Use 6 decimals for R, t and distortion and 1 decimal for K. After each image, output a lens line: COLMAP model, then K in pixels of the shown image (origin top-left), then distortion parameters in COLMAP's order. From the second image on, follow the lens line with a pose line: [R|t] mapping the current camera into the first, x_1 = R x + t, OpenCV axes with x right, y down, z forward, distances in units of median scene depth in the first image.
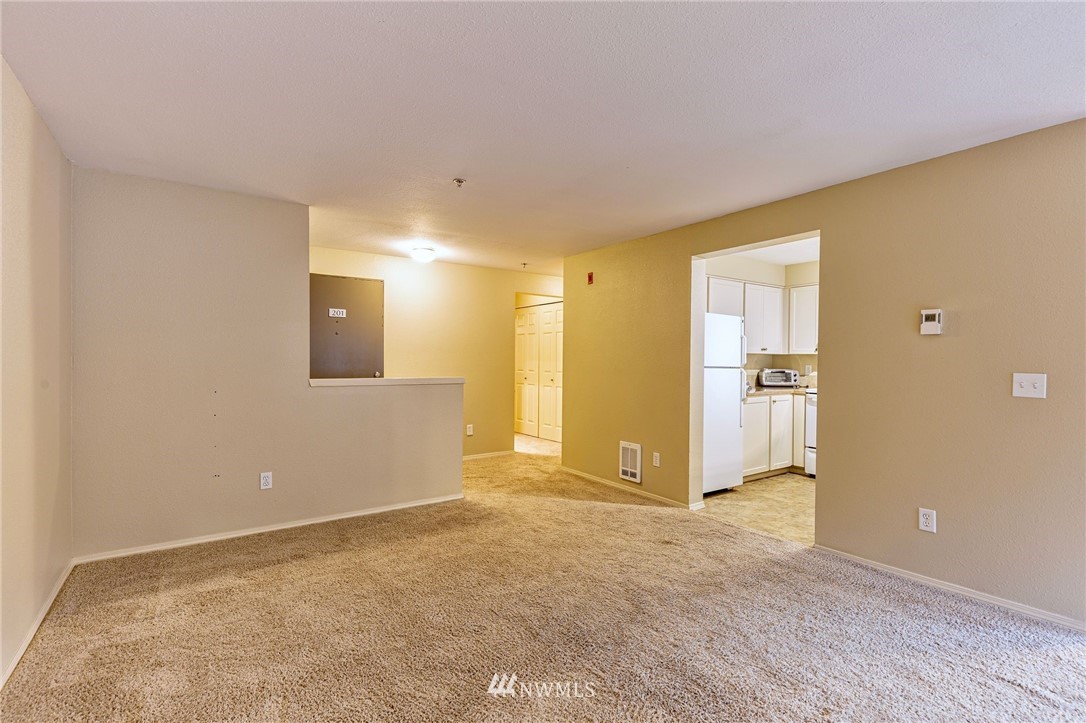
lens RADIAL K [[497.4, 0, 543.0], [0, 497.4, 363.6], [0, 0, 1]] dist [-0.000325, -0.000668]
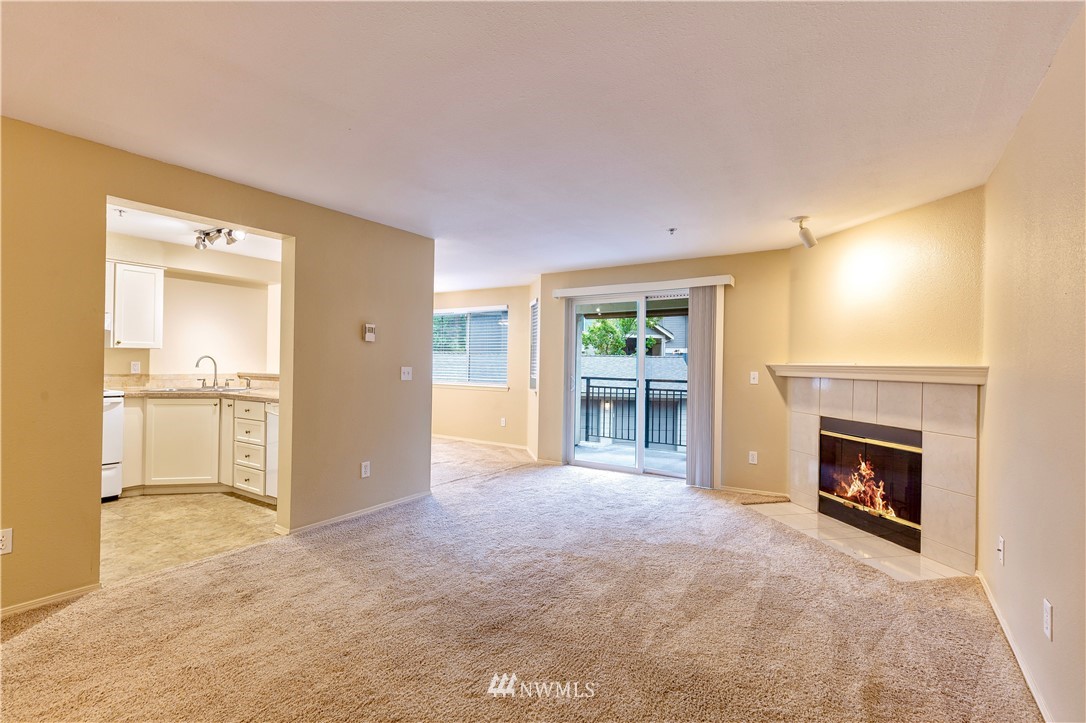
lens RADIAL K [[497.4, 0, 548.8], [0, 497.4, 359.2], [0, 0, 1]] dist [-0.000325, -0.000668]
pose [[-0.372457, -0.004508, 0.928038, -0.406425], [-0.008327, 0.999964, 0.001516, -0.006441], [-0.928012, -0.007164, -0.372482, 0.555562]]
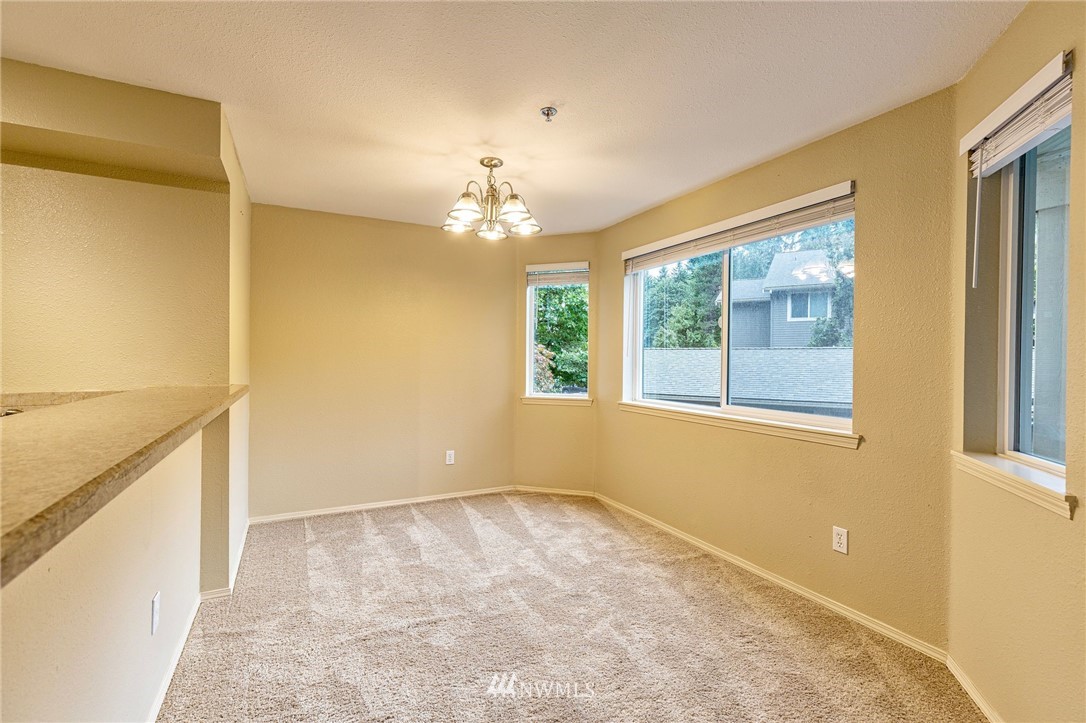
lens RADIAL K [[488.7, 0, 538.9], [0, 488.7, 360.7], [0, 0, 1]] dist [0.005686, -0.001381]
pose [[0.133631, -0.010958, 0.990971, 0.465059], [0.002997, 0.999939, 0.010653, 0.000825], [-0.991027, 0.001546, 0.133656, 0.366421]]
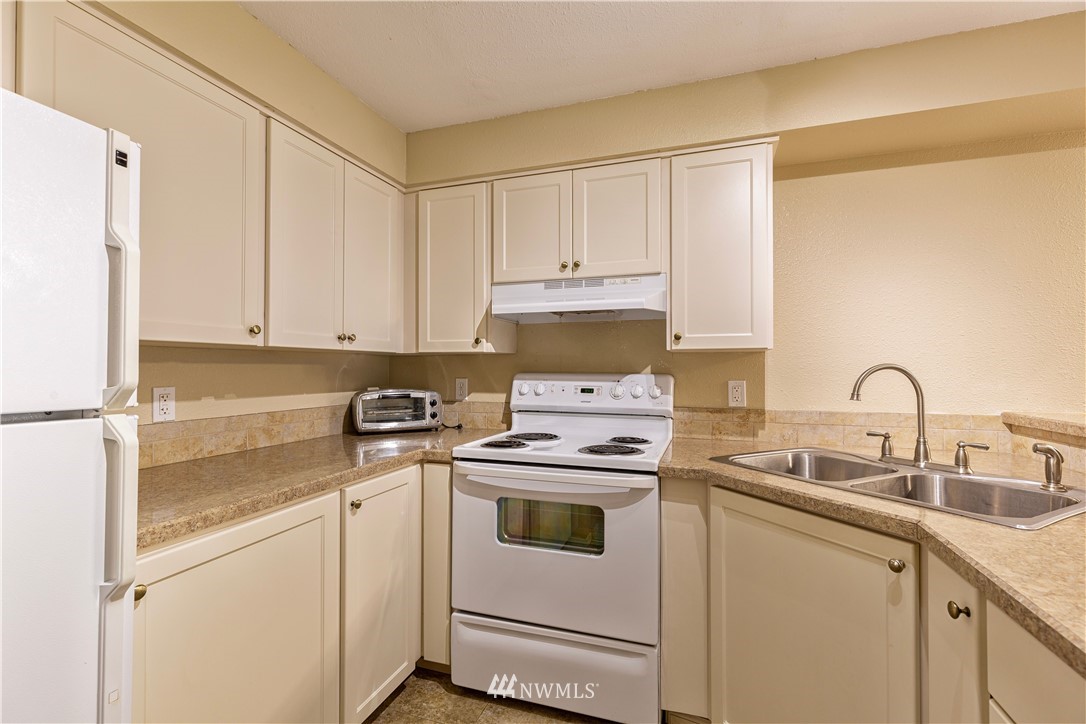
lens RADIAL K [[488.7, 0, 542.4], [0, 488.7, 363.5], [0, 0, 1]] dist [0.005686, -0.001381]
pose [[0.804581, -0.001457, 0.593841, 0.381225], [0.010142, 0.999885, -0.011288, -0.005518], [-0.593756, 0.015105, 0.804504, 0.694711]]
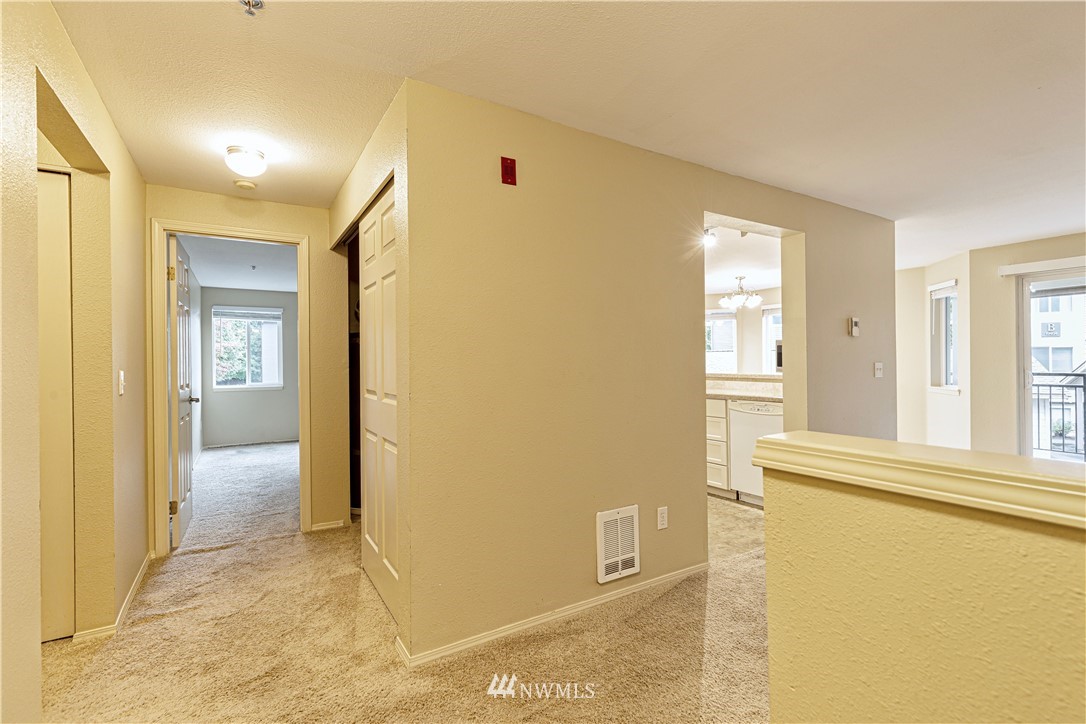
lens RADIAL K [[488.7, 0, 538.6], [0, 488.7, 360.2], [0, 0, 1]] dist [0.005686, -0.001381]
pose [[0.062483, -0.004561, 0.998036, -0.328655], [0.017905, 0.999834, 0.003448, -0.006686], [-0.997885, 0.017654, 0.062554, 0.941578]]
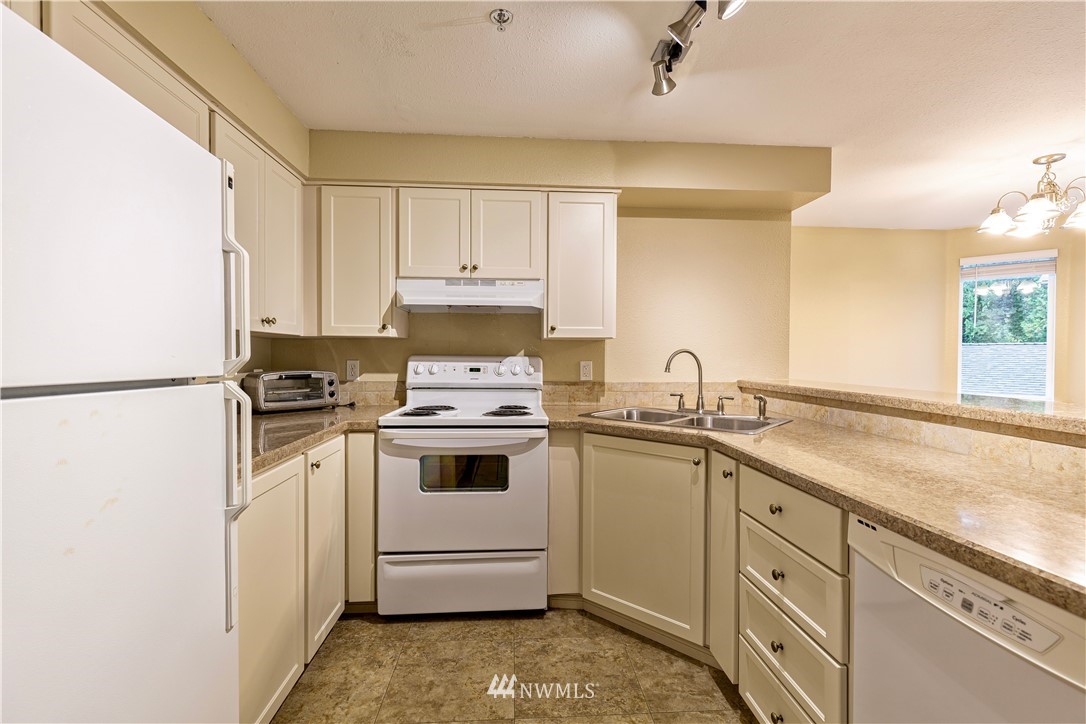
lens RADIAL K [[488.7, 0, 543.8], [0, 488.7, 363.8], [0, 0, 1]] dist [0.005686, -0.001381]
pose [[0.511682, -0.020356, 0.858934, 0.251162], [0.005388, 0.999776, 0.020485, -0.002754], [-0.859158, -0.005854, 0.511677, 0.684820]]
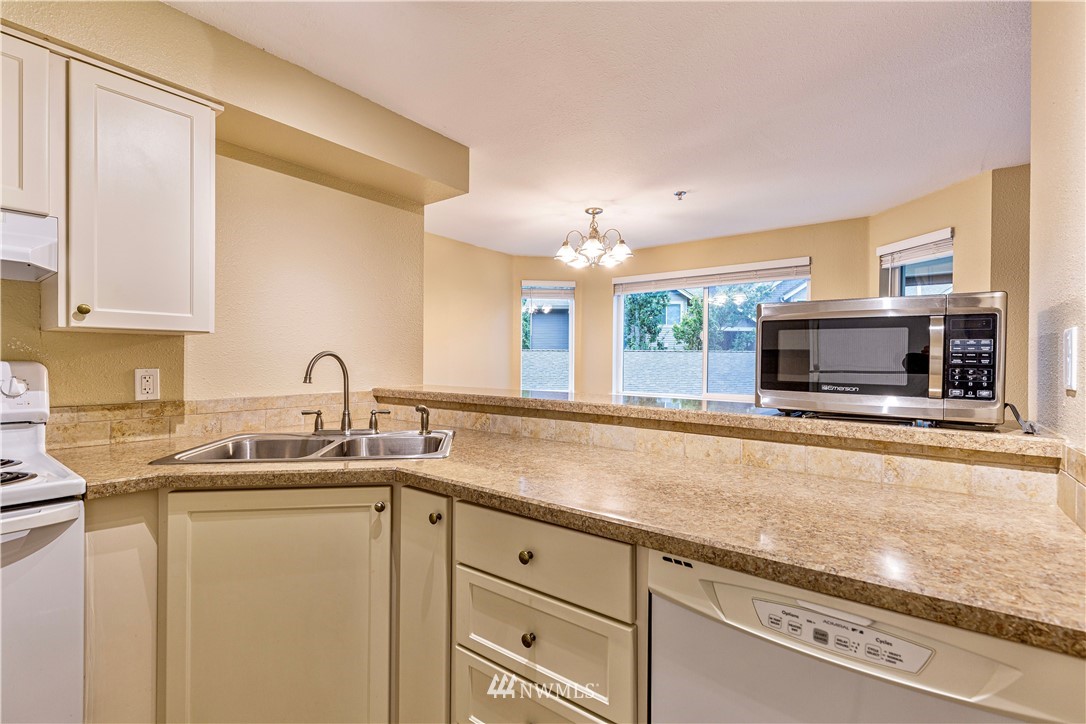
lens RADIAL K [[488.7, 0, 544.3], [0, 488.7, 362.0], [0, 0, 1]] dist [0.005686, -0.001381]
pose [[-0.304981, -0.013137, 0.952268, 0.343928], [-0.001065, 0.999909, 0.013454, -0.003648], [-0.952358, 0.003089, -0.304967, 0.769596]]
